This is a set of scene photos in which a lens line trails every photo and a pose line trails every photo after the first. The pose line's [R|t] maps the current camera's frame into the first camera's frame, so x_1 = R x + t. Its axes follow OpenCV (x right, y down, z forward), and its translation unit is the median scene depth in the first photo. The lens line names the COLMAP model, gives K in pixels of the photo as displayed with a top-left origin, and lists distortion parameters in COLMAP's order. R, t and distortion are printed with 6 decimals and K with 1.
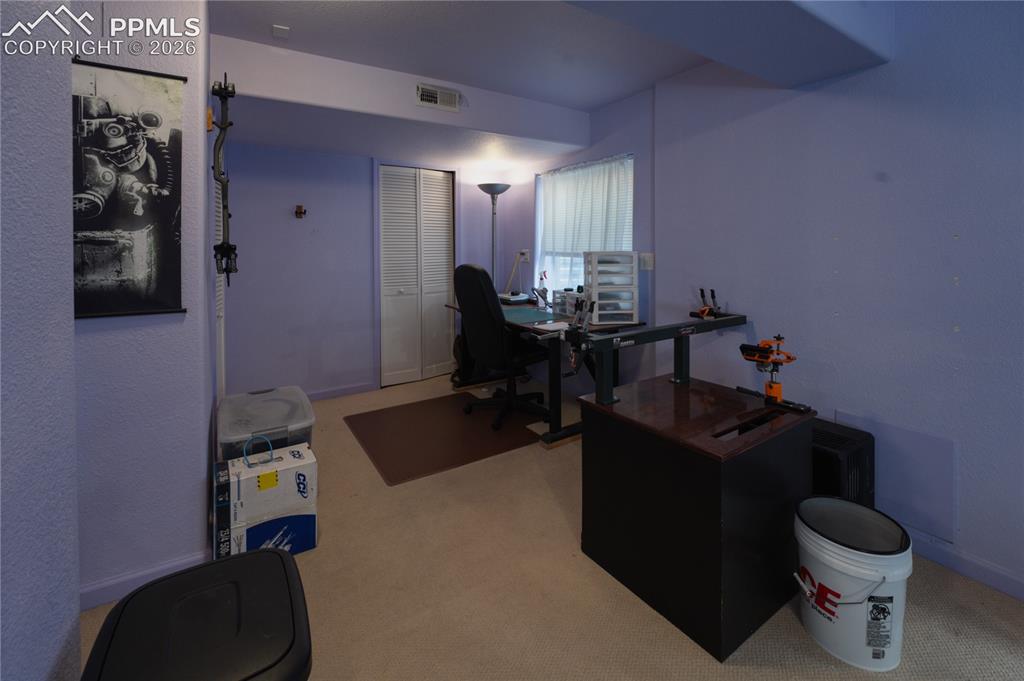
lens RADIAL K [[436.4, 0, 514.8], [0, 436.4, 247.2], [0, 0, 1]] dist [-0.009680, -0.000009]
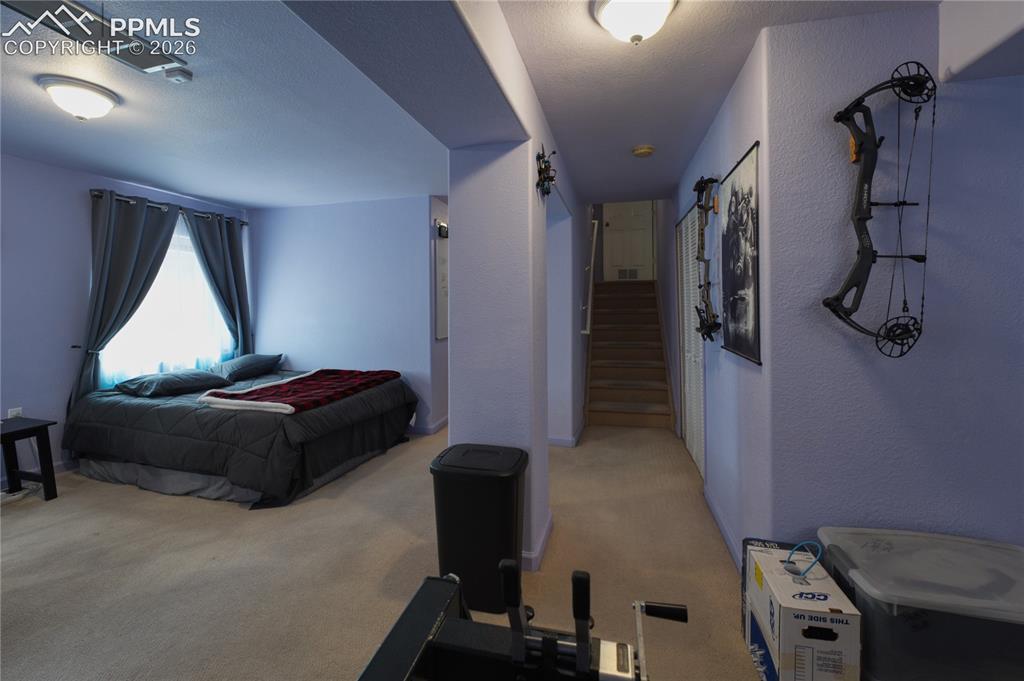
lens RADIAL K [[436.4, 0, 510.4], [0, 436.4, 300.6], [0, 0, 1]] dist [-0.001186, 0.000004]
pose [[-0.739147, 0.000913, -0.673544, 0.388473], [0.000239, 0.999999, 0.001093, -0.006436], [0.673545, 0.000647, -0.739146, 1.356952]]
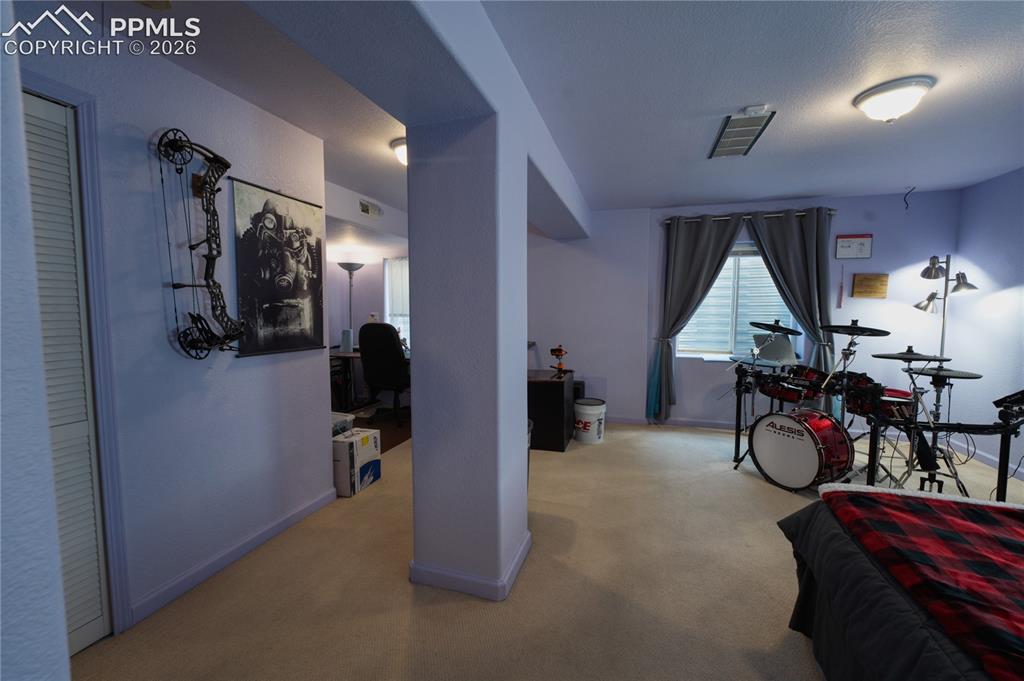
lens RADIAL K [[416.1, 0, 510.1], [0, 416.1, 337.2], [0, 0, 1]] dist [0.000039, 0.000059]
pose [[0.764994, -0.042129, 0.642658, -1.269626], [0.004521, 0.998185, 0.060054, 0.014873], [-0.644021, -0.043035, 0.763796, -0.707507]]
